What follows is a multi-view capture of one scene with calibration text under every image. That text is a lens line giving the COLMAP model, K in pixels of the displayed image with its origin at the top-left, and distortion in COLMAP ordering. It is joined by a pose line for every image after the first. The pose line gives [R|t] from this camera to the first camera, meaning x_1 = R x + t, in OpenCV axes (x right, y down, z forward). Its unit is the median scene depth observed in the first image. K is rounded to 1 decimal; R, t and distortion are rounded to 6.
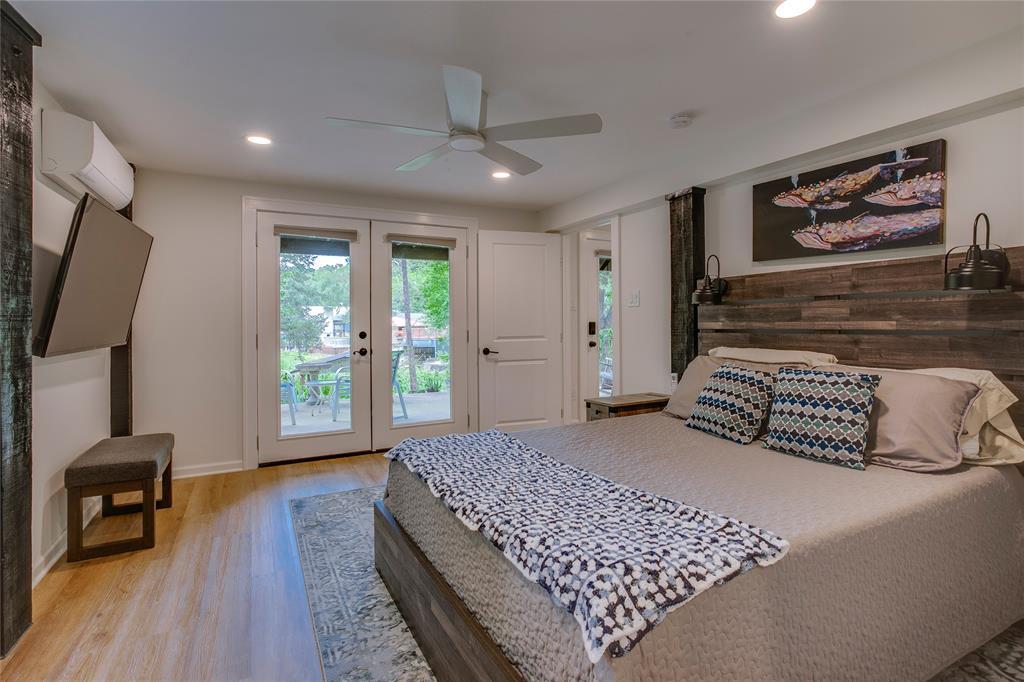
lens RADIAL K [[498.5, 0, 493.5], [0, 498.5, 325.2], [0, 0, 1]] dist [-0.001477, 0.000438]
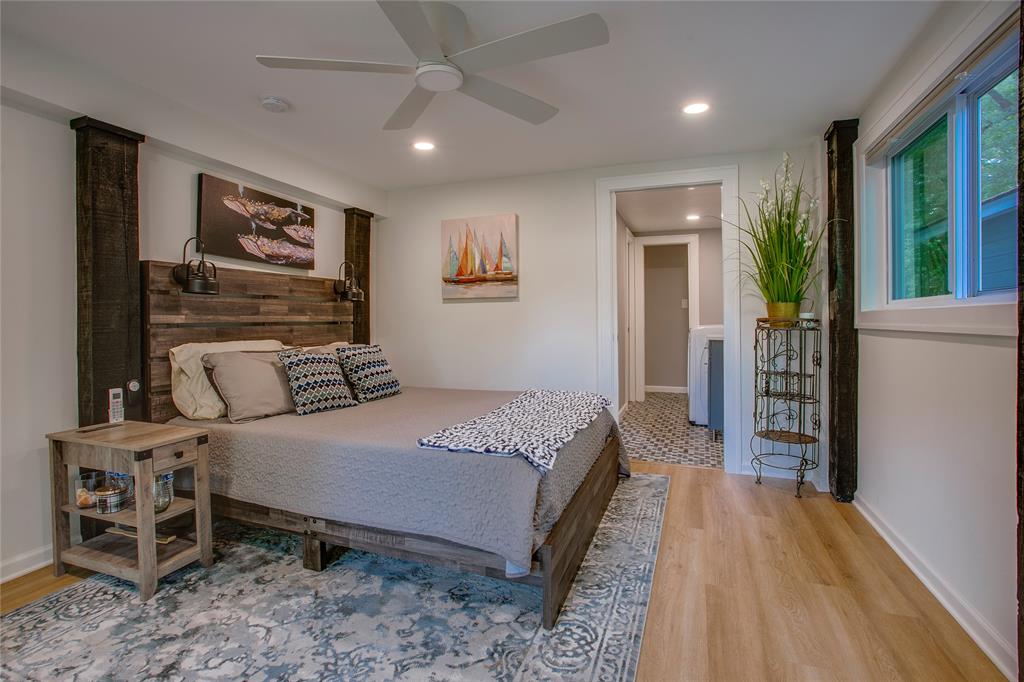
lens RADIAL K [[524.1, 0, 514.7], [0, 524.1, 320.8], [0, 0, 1]] dist [-0.032482, 0.020576]
pose [[-0.705847, 0.000494, 0.708364, -0.709122], [0.005336, 0.999975, 0.004620, 0.002696], [-0.708344, 0.007041, -0.705832, 1.488239]]
